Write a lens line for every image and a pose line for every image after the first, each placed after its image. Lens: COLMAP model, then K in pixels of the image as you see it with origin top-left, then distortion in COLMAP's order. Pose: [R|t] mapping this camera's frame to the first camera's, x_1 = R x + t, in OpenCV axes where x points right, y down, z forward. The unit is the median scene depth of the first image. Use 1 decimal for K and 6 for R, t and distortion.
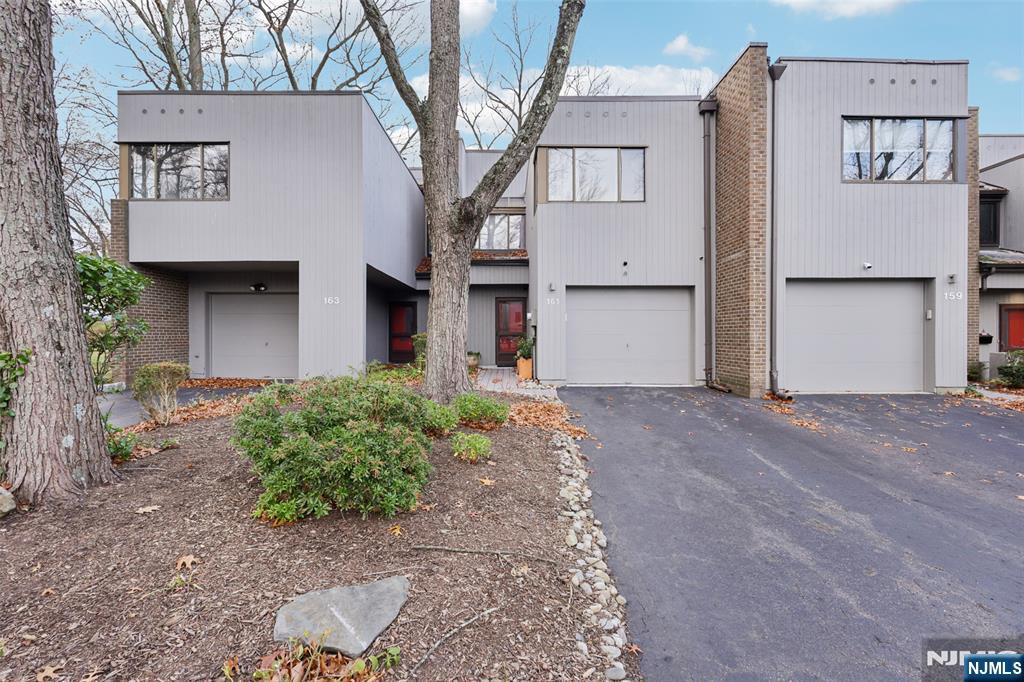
lens RADIAL K [[479.4, 0, 508.5], [0, 479.4, 341.1], [0, 0, 1]] dist [-0.003561, 0.000680]
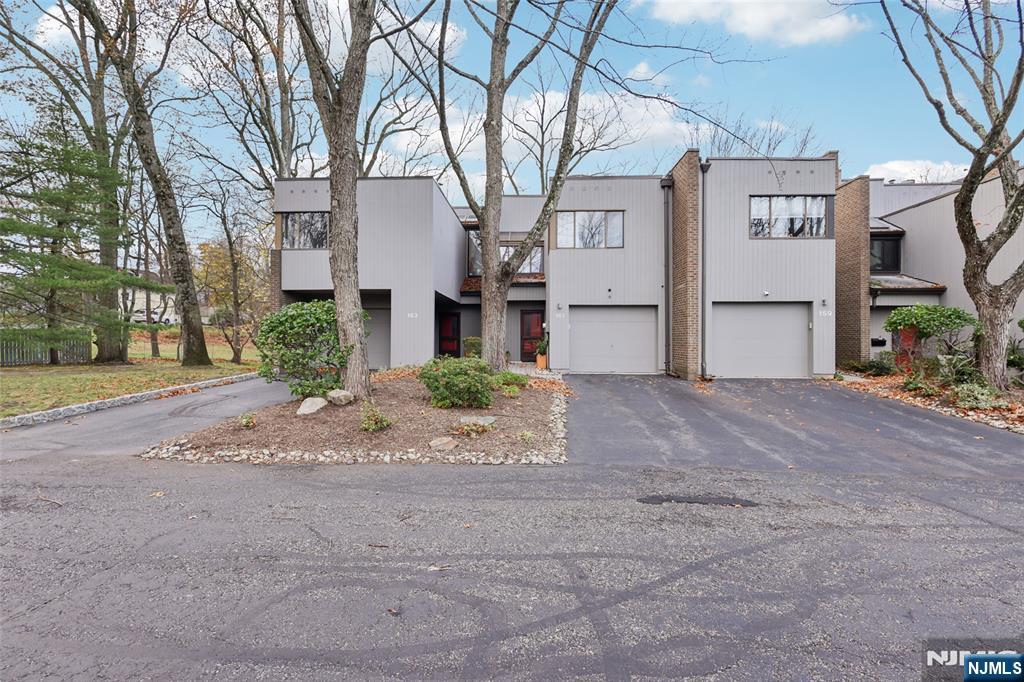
lens RADIAL K [[479.4, 0, 506.9], [0, 479.4, 340.4], [0, 0, 1]] dist [-0.003561, 0.000680]
pose [[0.998568, 0.003058, -0.053405, 0.008139], [-0.003442, 0.999969, -0.007107, 0.003950], [0.053381, 0.007281, 0.998548, -0.484689]]
